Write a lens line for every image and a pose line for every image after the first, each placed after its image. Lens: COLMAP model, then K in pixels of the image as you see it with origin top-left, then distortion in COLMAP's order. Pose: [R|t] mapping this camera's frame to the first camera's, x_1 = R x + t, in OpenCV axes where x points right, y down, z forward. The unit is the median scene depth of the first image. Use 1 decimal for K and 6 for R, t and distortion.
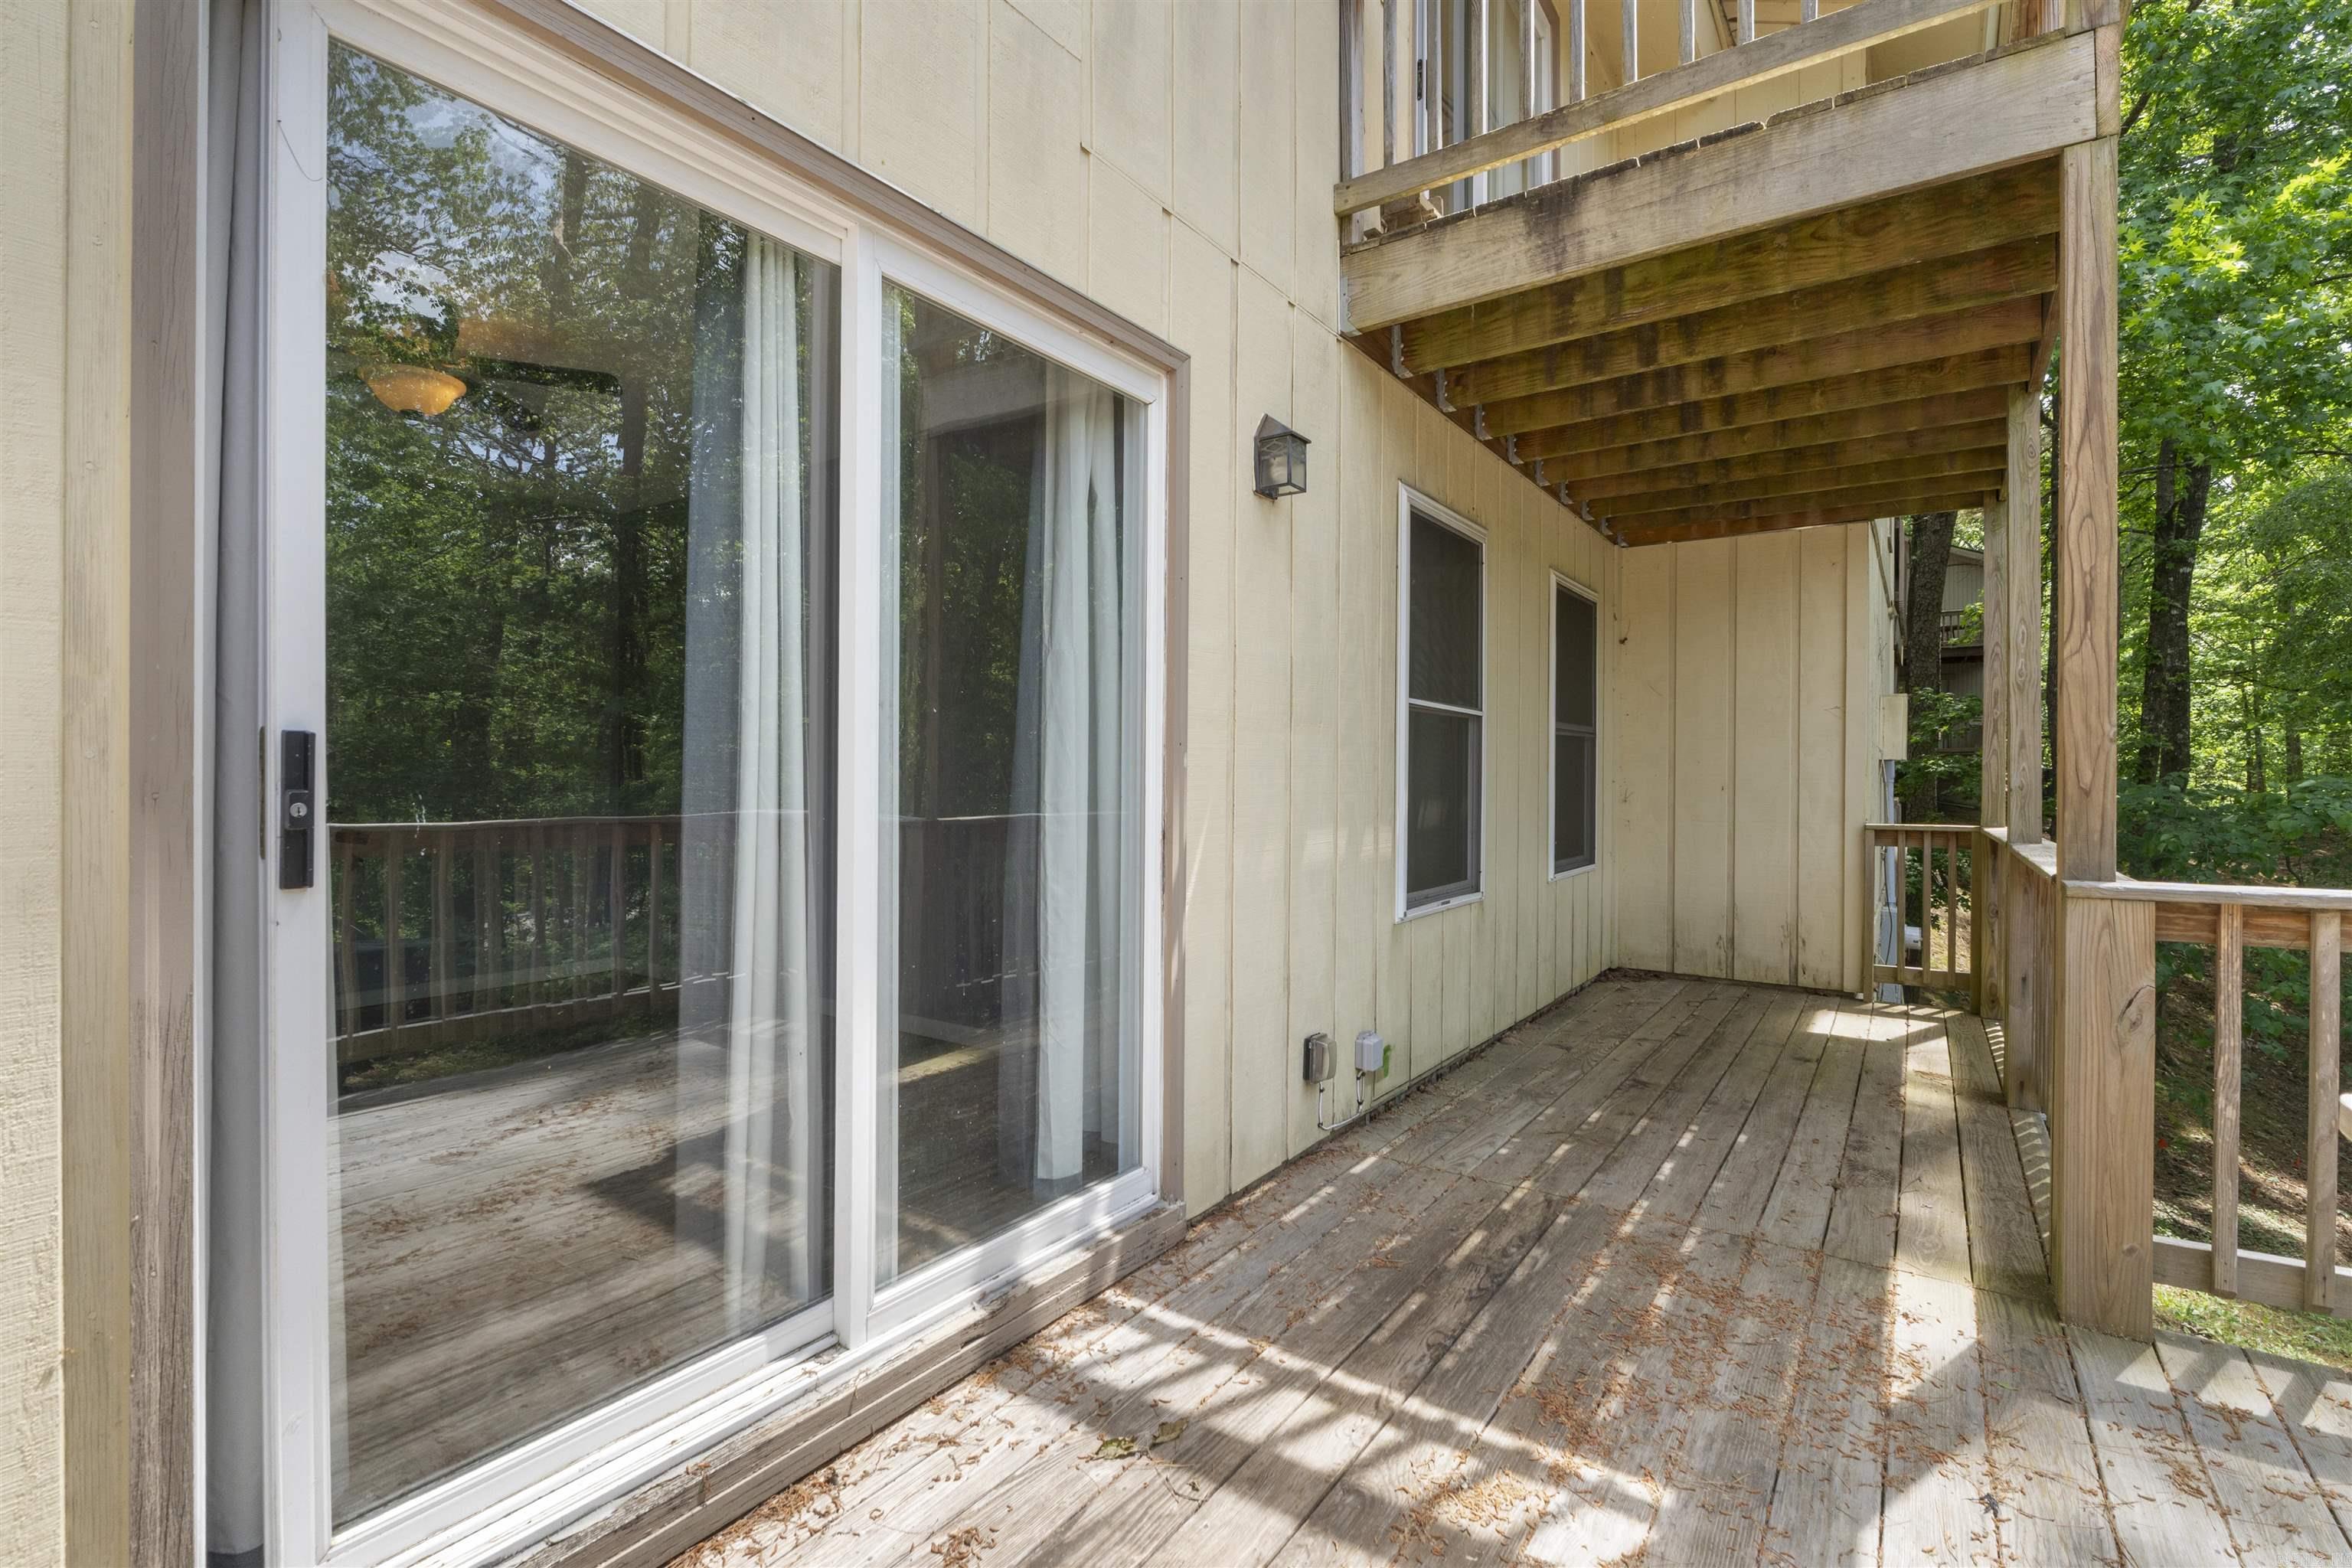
lens RADIAL K [[1084.4, 0, 1158.4], [0, 1084.4, 768.7], [0, 0, 1]] dist [-0.004881, -0.000342]
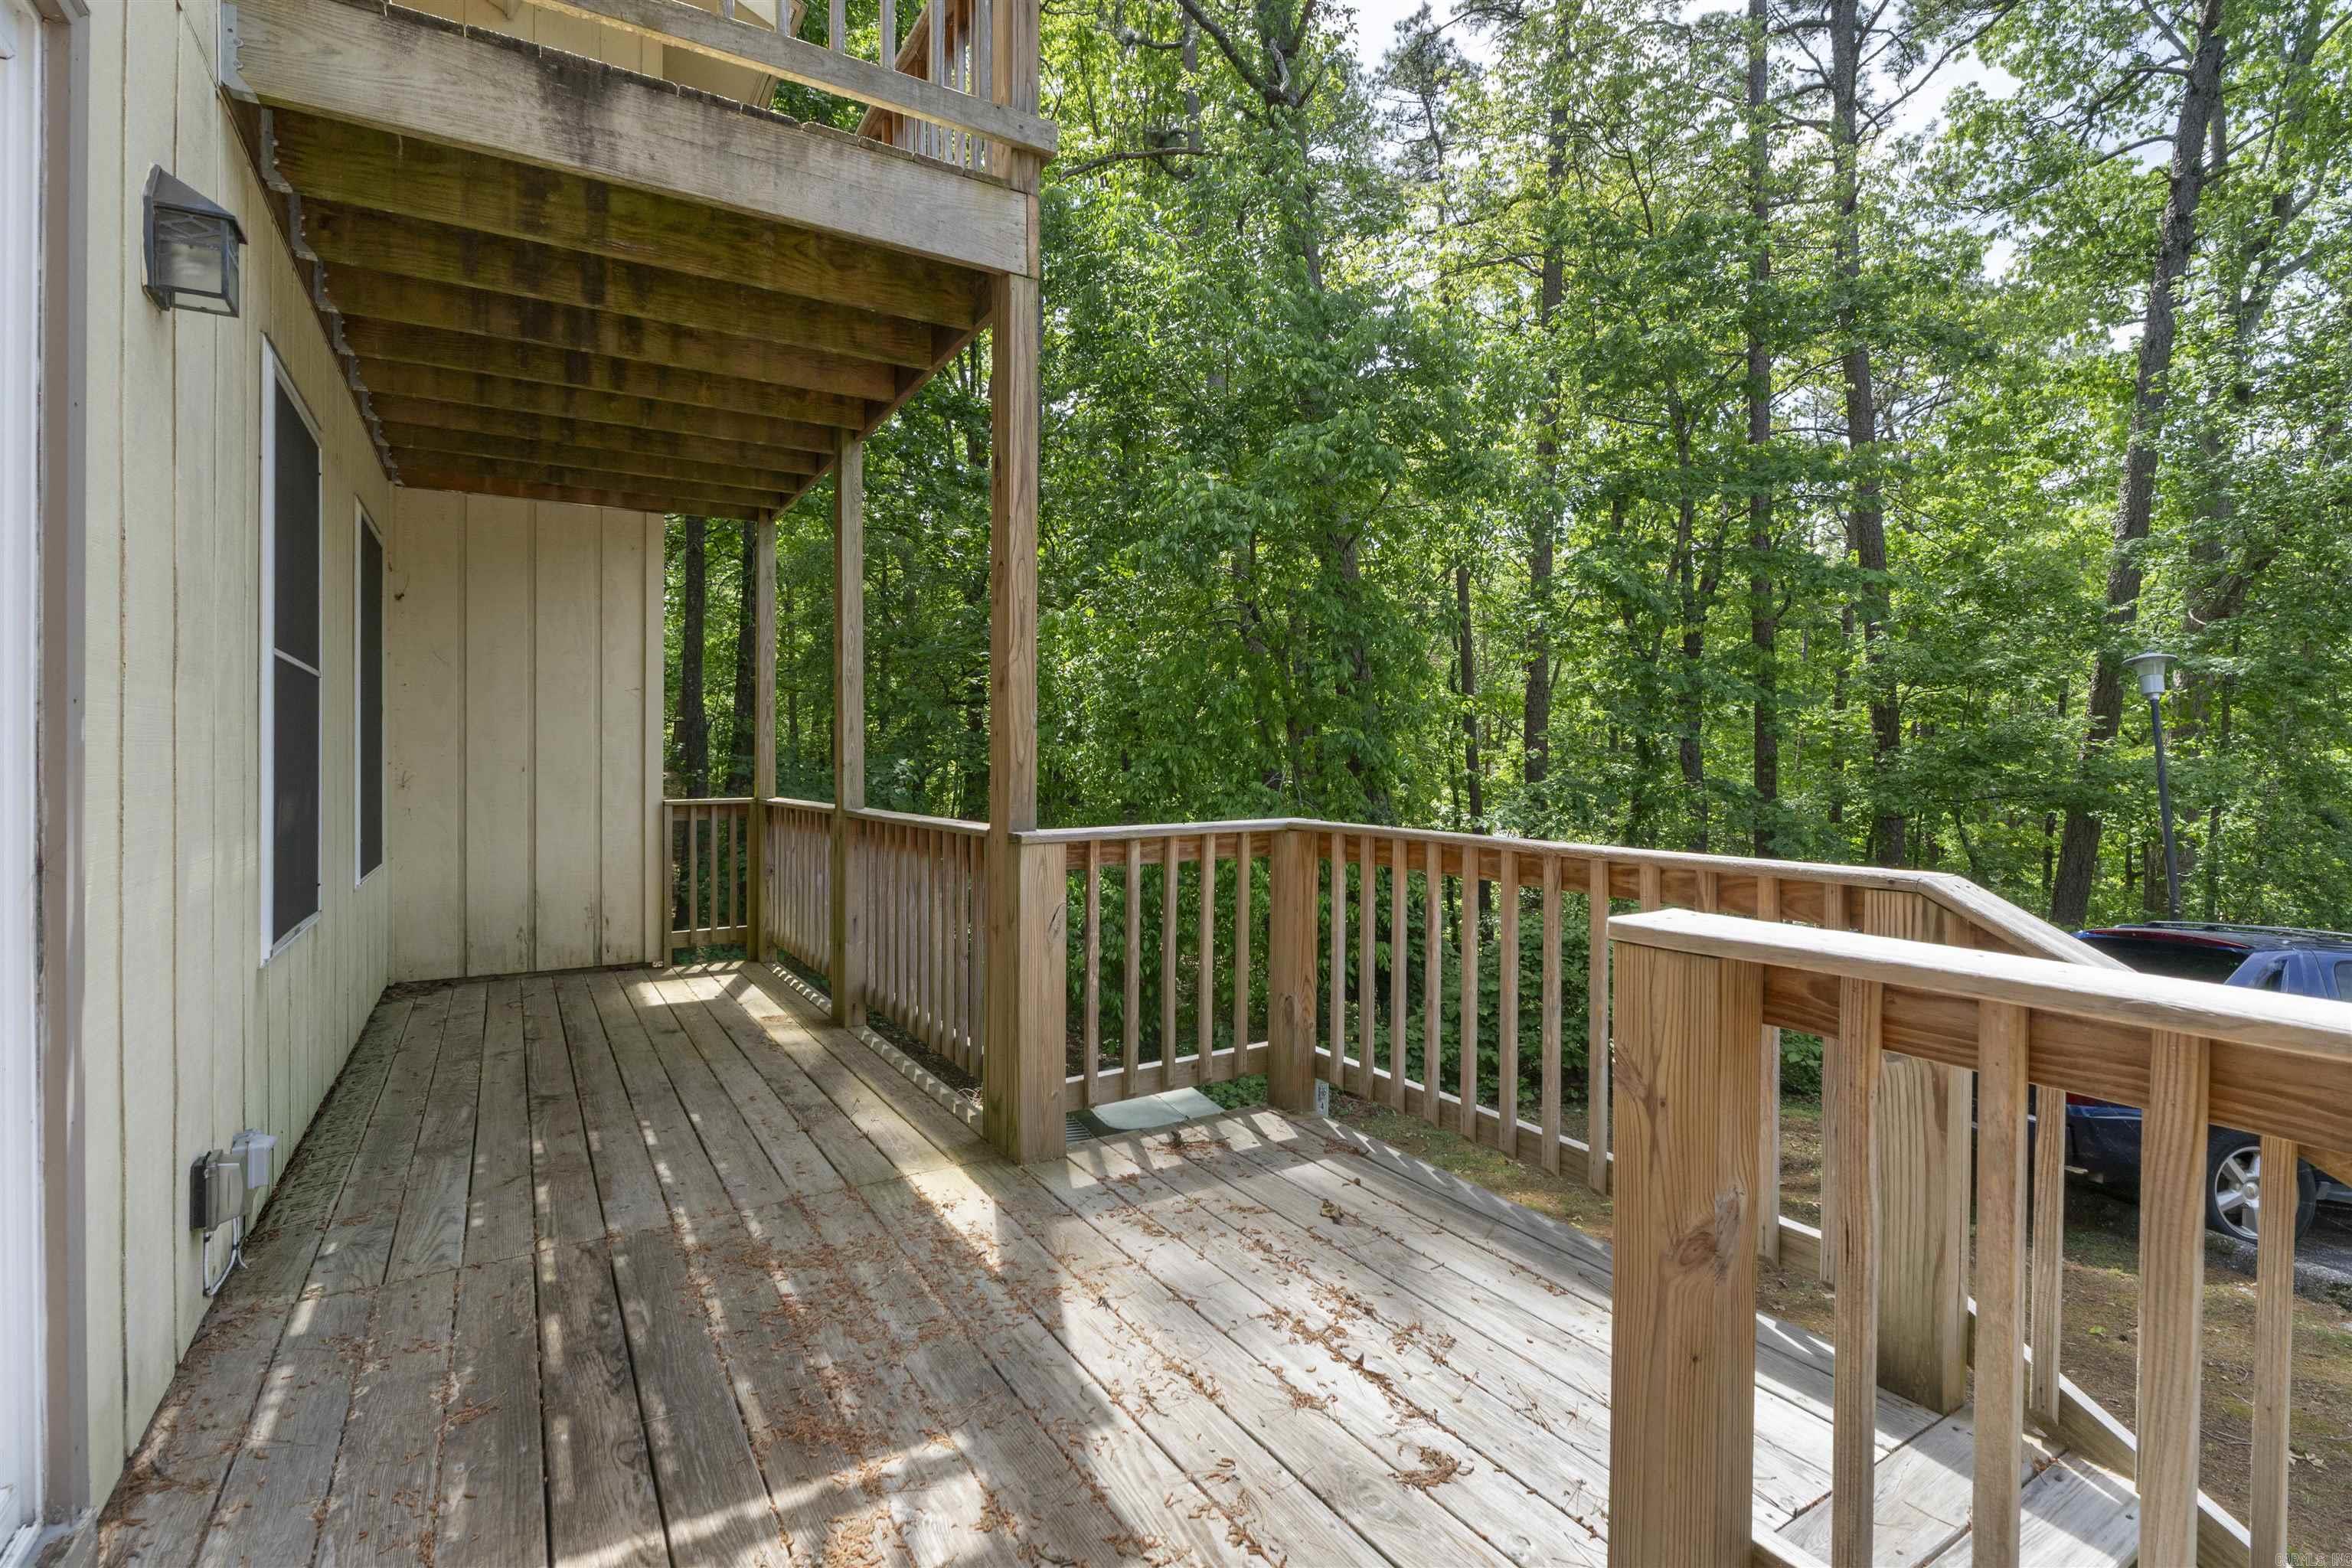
lens RADIAL K [[1084.4, 0, 1191.0], [0, 1084.4, 765.4], [0, 0, 1]] dist [-0.004881, -0.000342]
pose [[0.394736, -0.012963, 0.918703, -0.231357], [-0.001174, 0.999893, 0.014613, 0.001511], [-0.918794, -0.006847, 0.394679, 0.221844]]
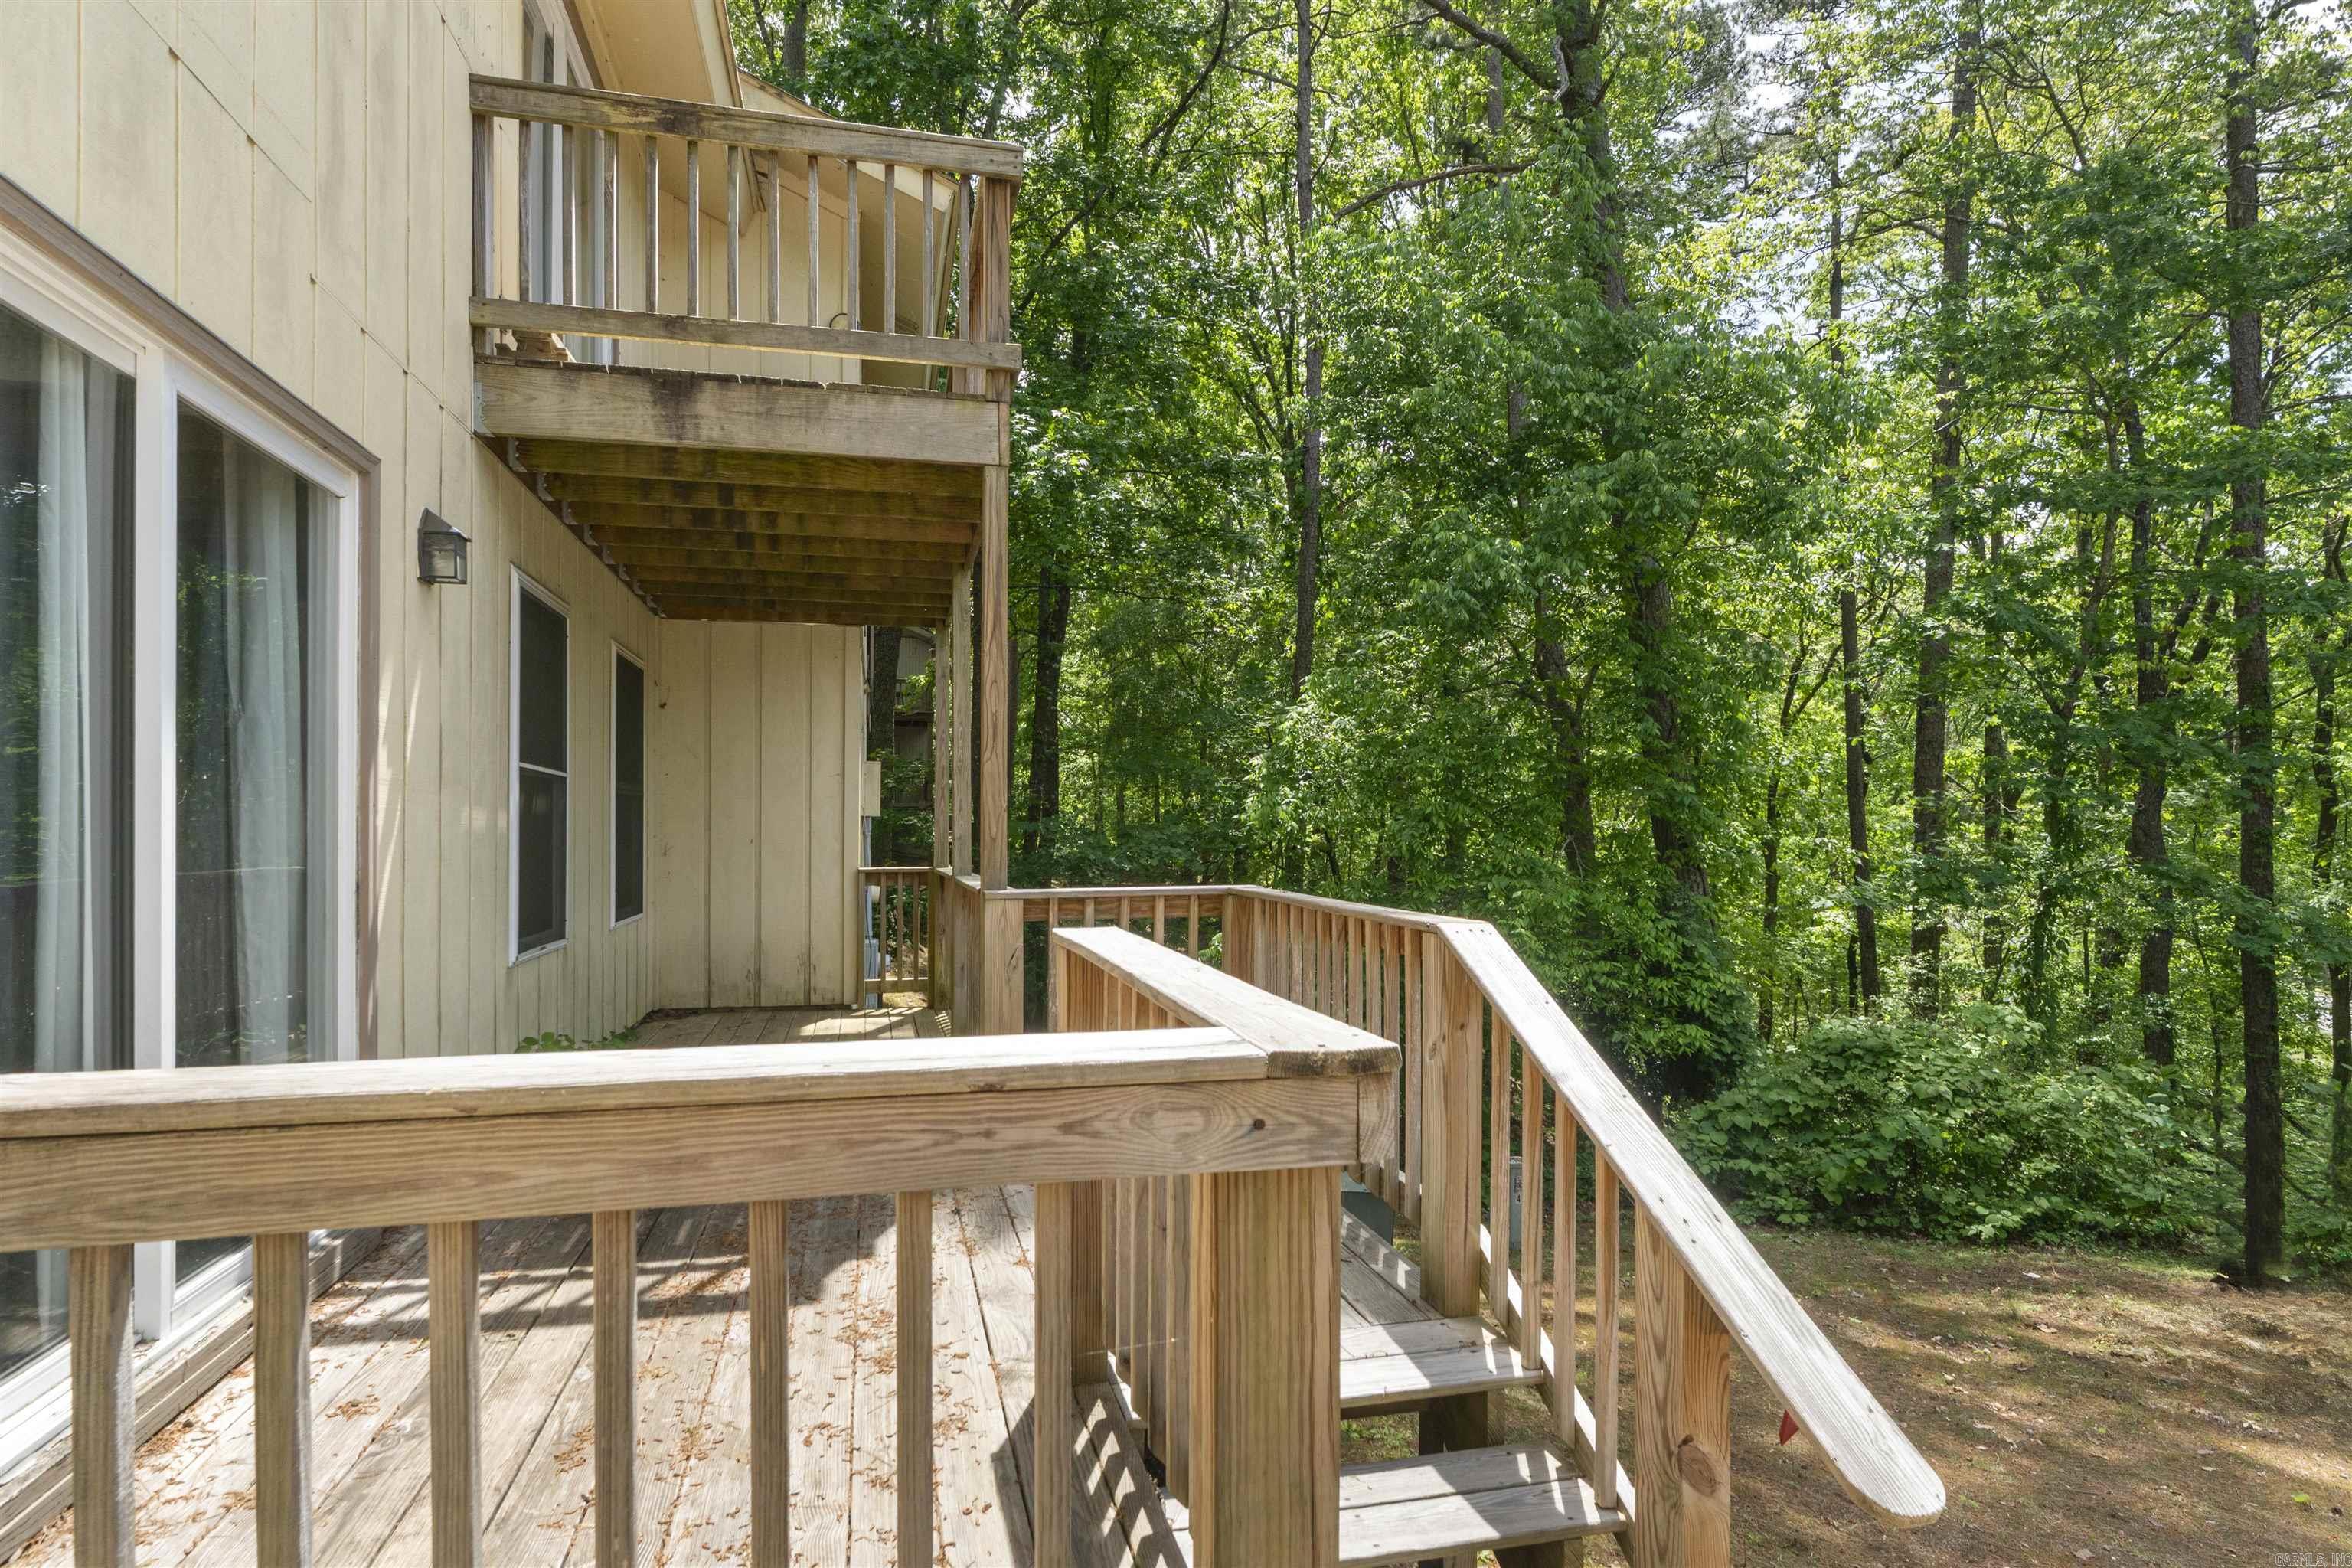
lens RADIAL K [[1222.0, 0, 1175.4], [0, 1222.0, 836.6], [0, 0, 1]] dist [-0.004506, -0.002664]
pose [[0.655355, -0.008840, 0.755269, -0.347227], [0.000217, 0.999934, 0.011516, -0.003960], [-0.755321, -0.007384, 0.655314, -0.406733]]
